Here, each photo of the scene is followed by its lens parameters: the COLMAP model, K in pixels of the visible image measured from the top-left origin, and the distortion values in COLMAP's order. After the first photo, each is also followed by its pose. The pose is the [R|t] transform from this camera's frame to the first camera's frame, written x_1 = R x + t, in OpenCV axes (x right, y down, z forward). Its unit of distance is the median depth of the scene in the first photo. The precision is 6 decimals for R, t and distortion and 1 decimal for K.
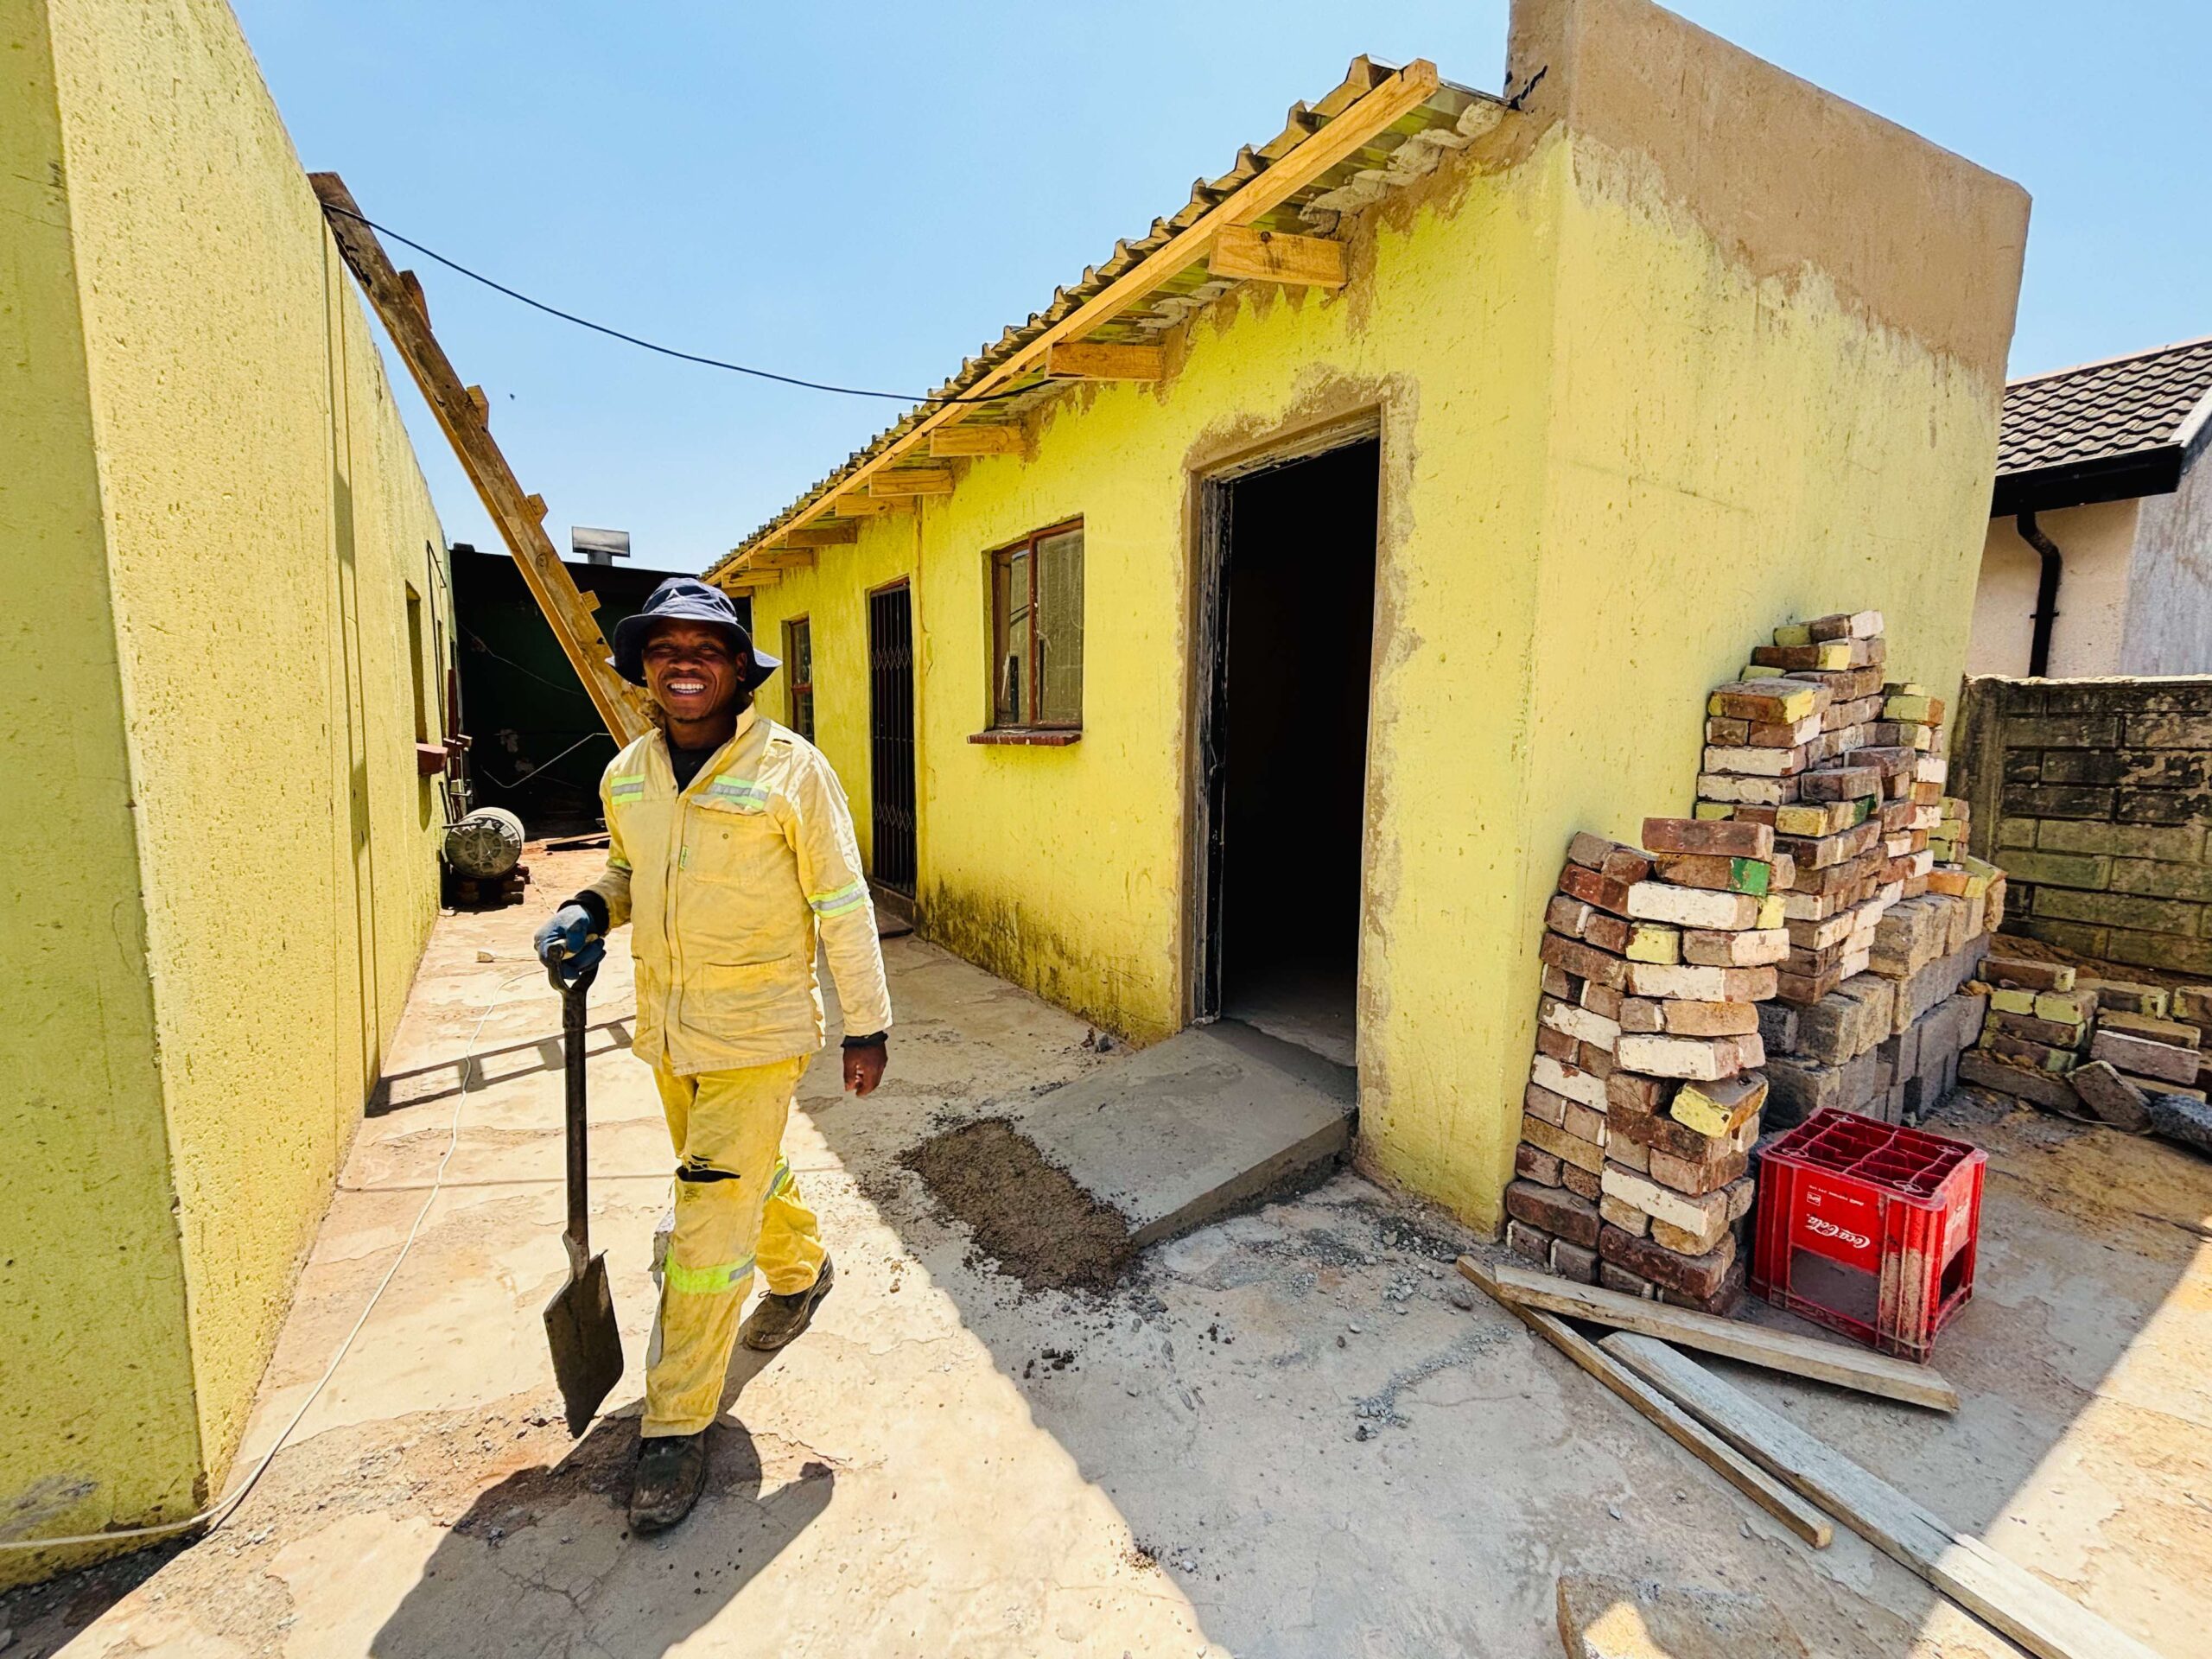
lens RADIAL K [[886.5, 0, 1109.3], [0, 886.5, 827.1], [0, 0, 1]] dist [-0.001115, 0.000047]
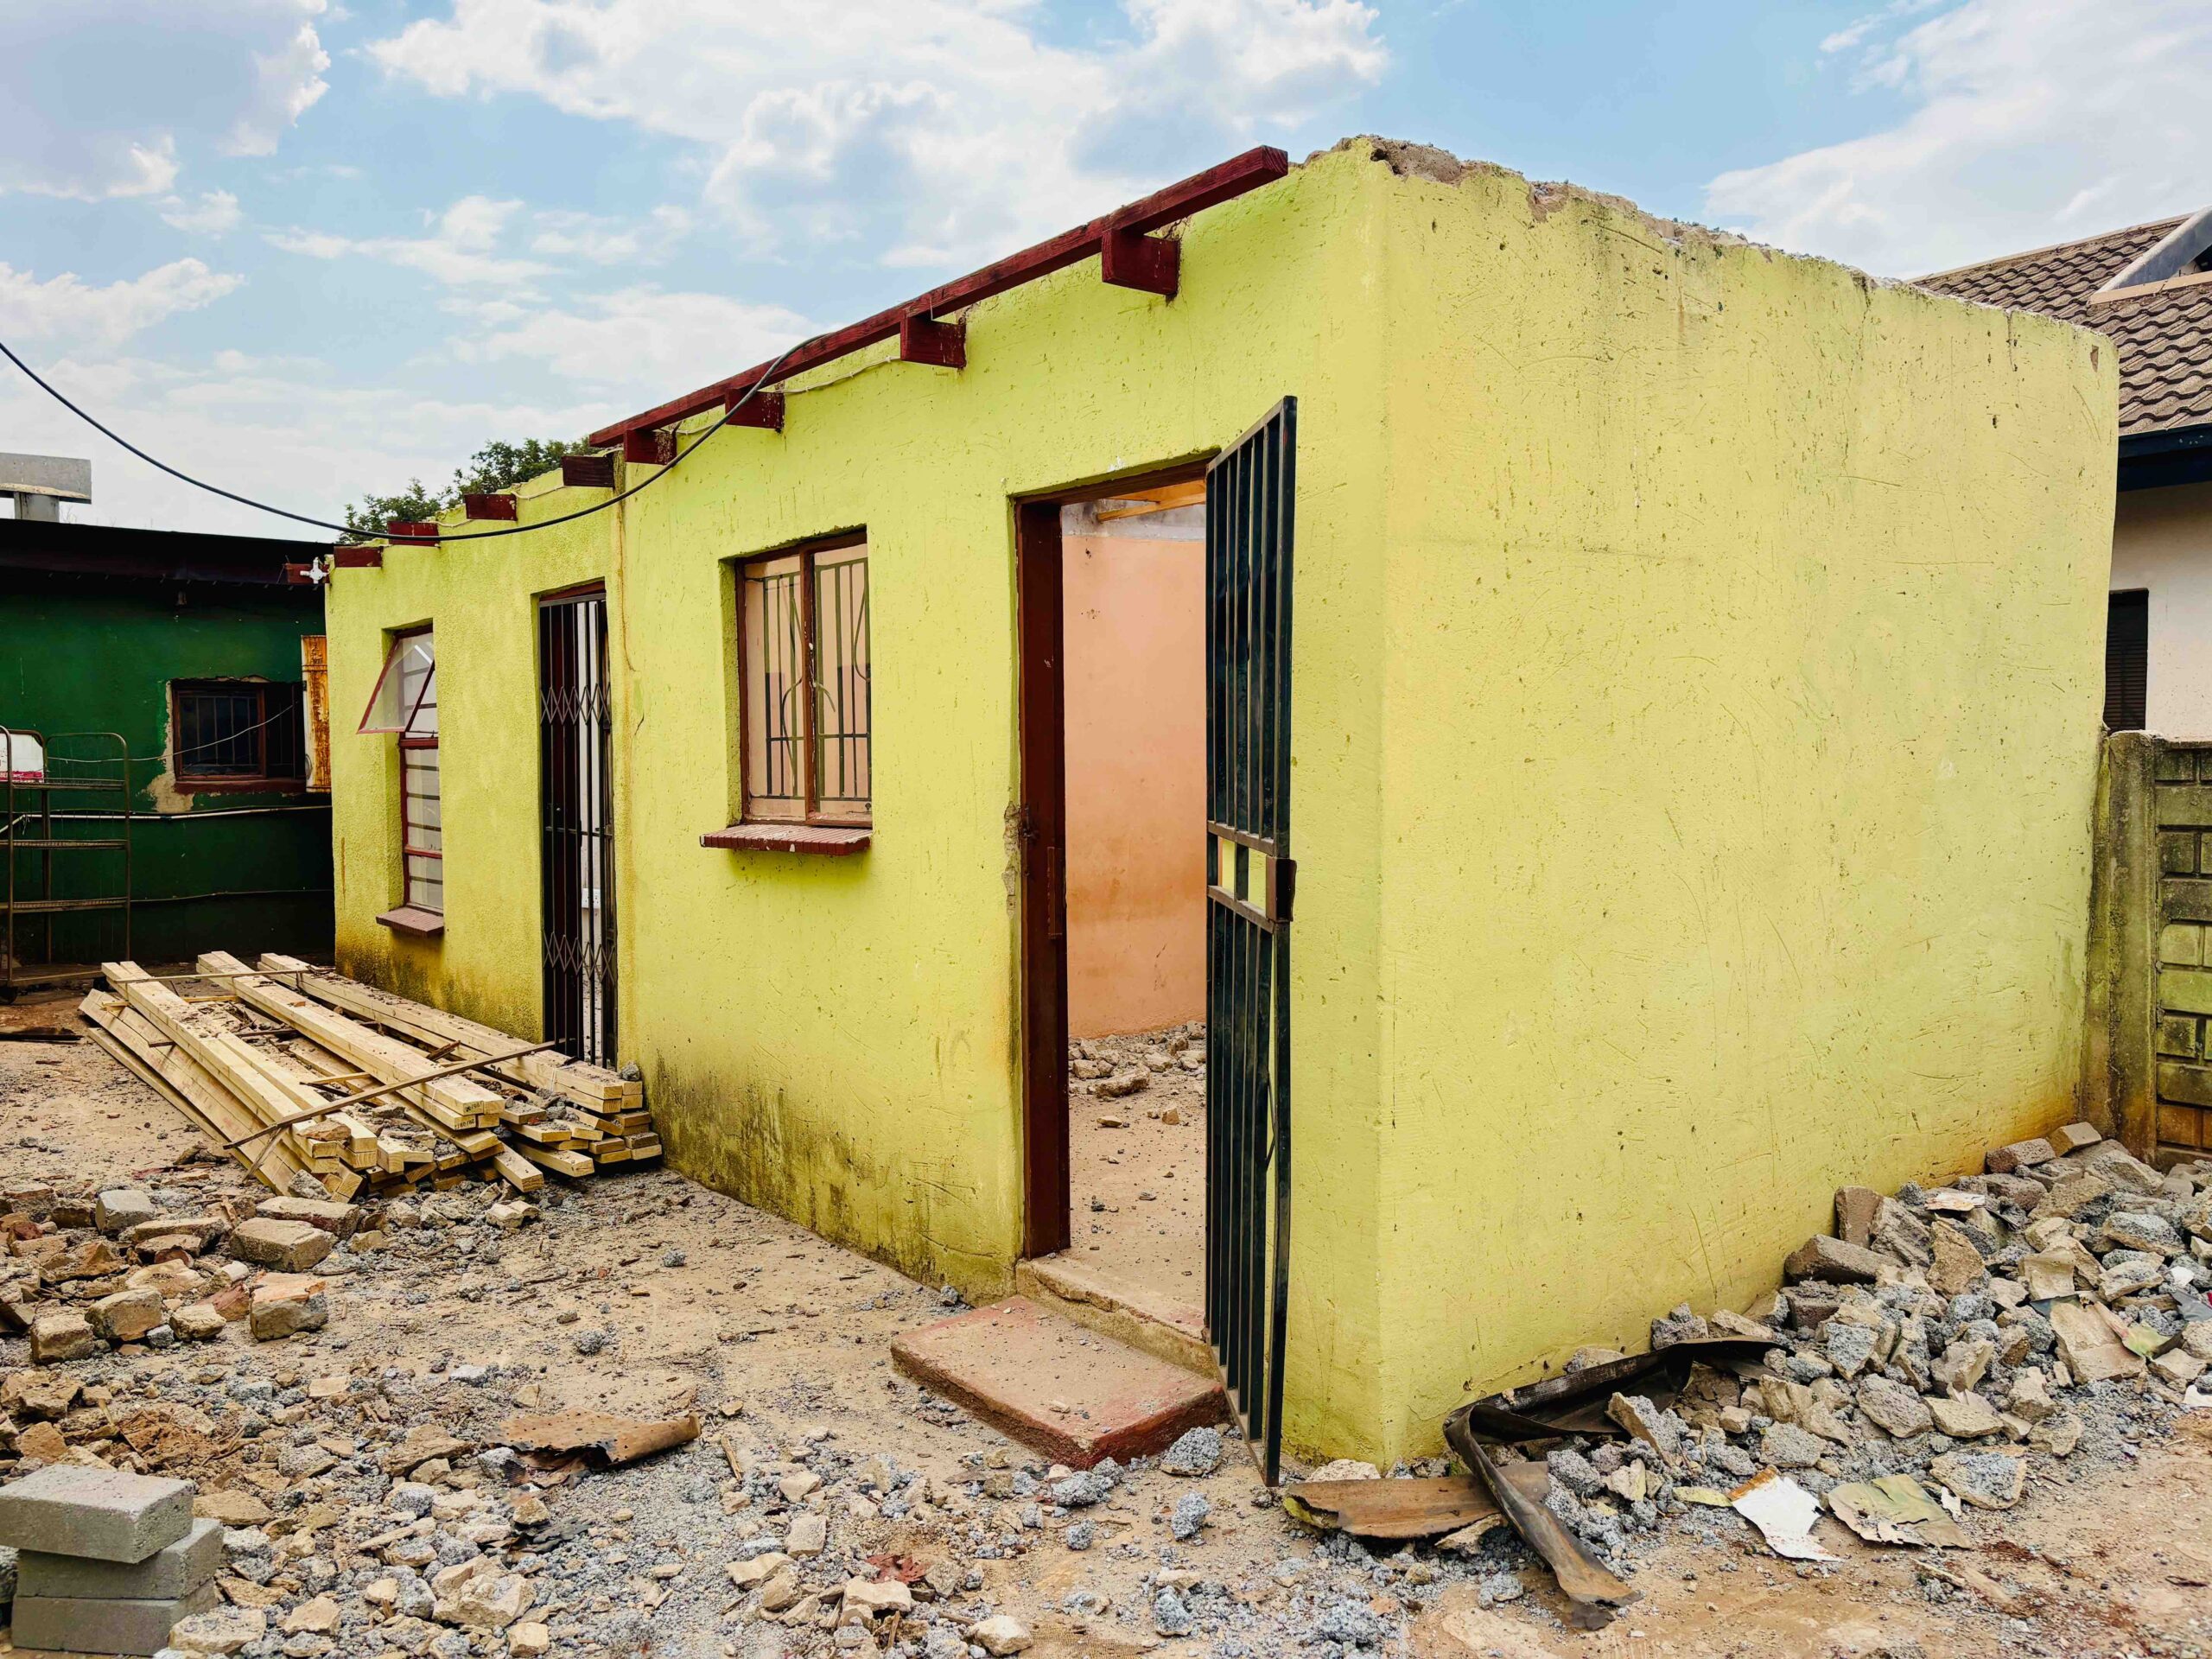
lens RADIAL K [[1702.6, 0, 1104.1], [0, 1702.6, 824.3], [0, 0, 1]] dist [0.011397, -0.001577]
pose [[0.996907, -0.020717, 0.075807, 0.048982], [0.026042, 0.997210, -0.069953, -0.017154], [-0.074146, 0.071711, 0.994666, -0.319014]]
